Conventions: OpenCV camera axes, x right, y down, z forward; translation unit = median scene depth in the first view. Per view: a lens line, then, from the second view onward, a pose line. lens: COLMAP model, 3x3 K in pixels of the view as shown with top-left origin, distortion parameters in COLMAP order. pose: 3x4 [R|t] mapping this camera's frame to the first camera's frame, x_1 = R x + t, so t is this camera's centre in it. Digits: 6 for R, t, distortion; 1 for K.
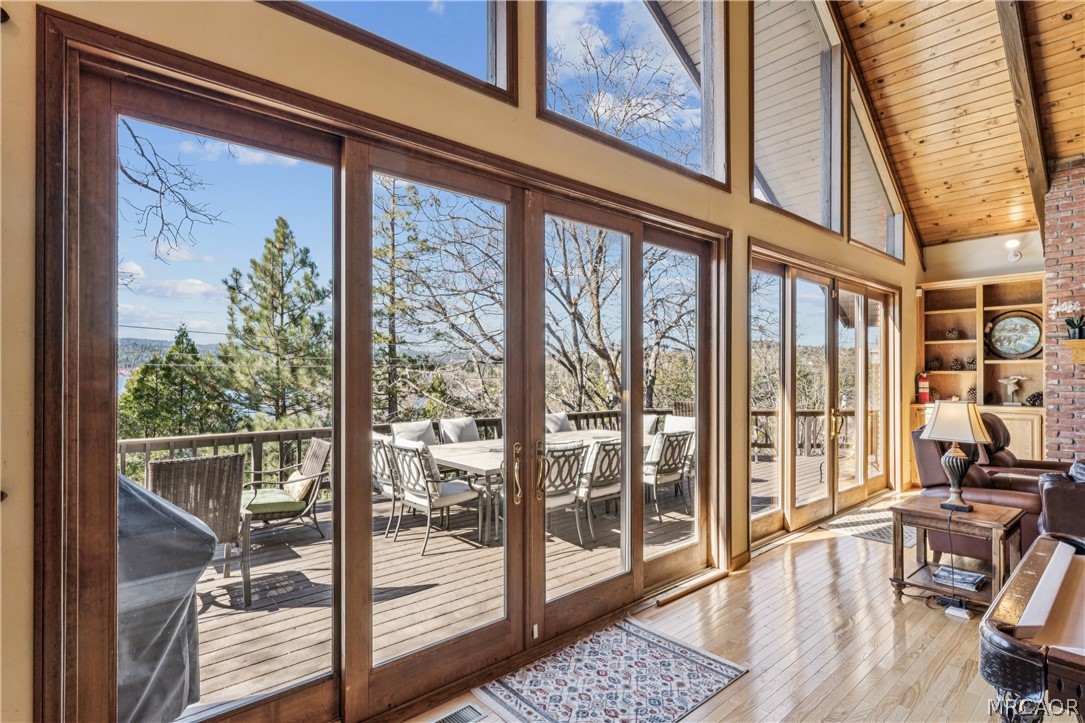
lens RADIAL K [[549.5, 0, 542.2], [0, 549.5, 364.8], [0, 0, 1]] dist [-0.013398, 0.001161]
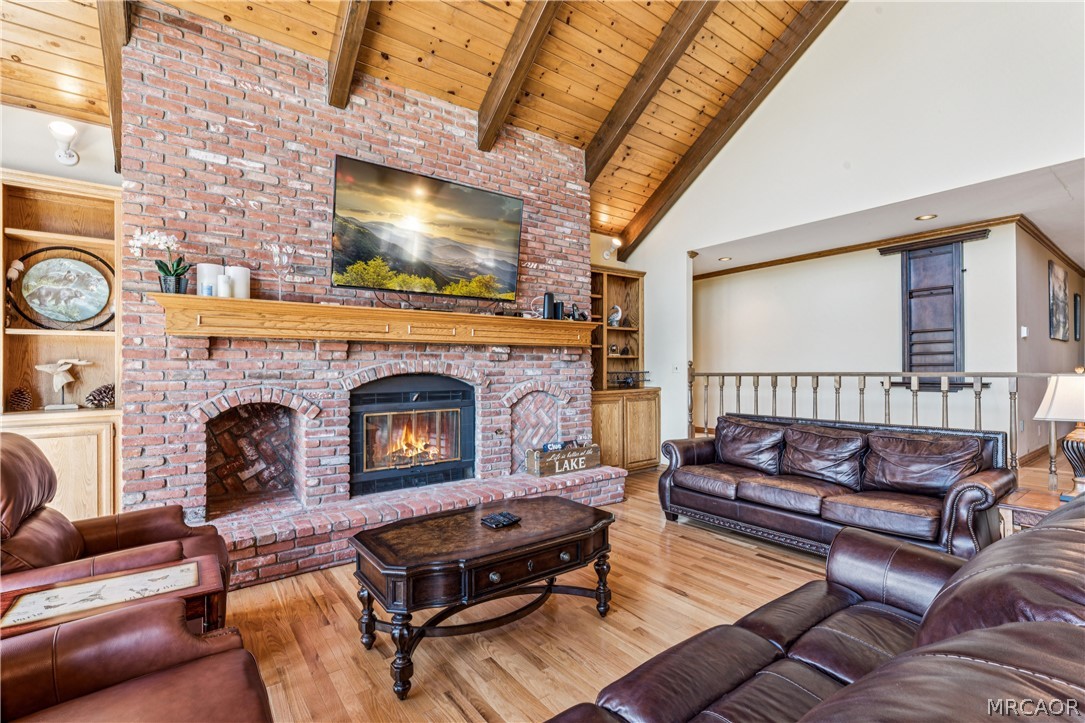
lens RADIAL K [[509.0, 0, 542.2], [0, 509.0, 365.5], [0, 0, 1]] dist [-0.000335, 0.001088]
pose [[0.104950, 0.005182, 0.994464, 0.407781], [0.001844, 0.999984, -0.005406, 0.033498], [-0.994476, 0.002401, 0.104938, 0.468782]]
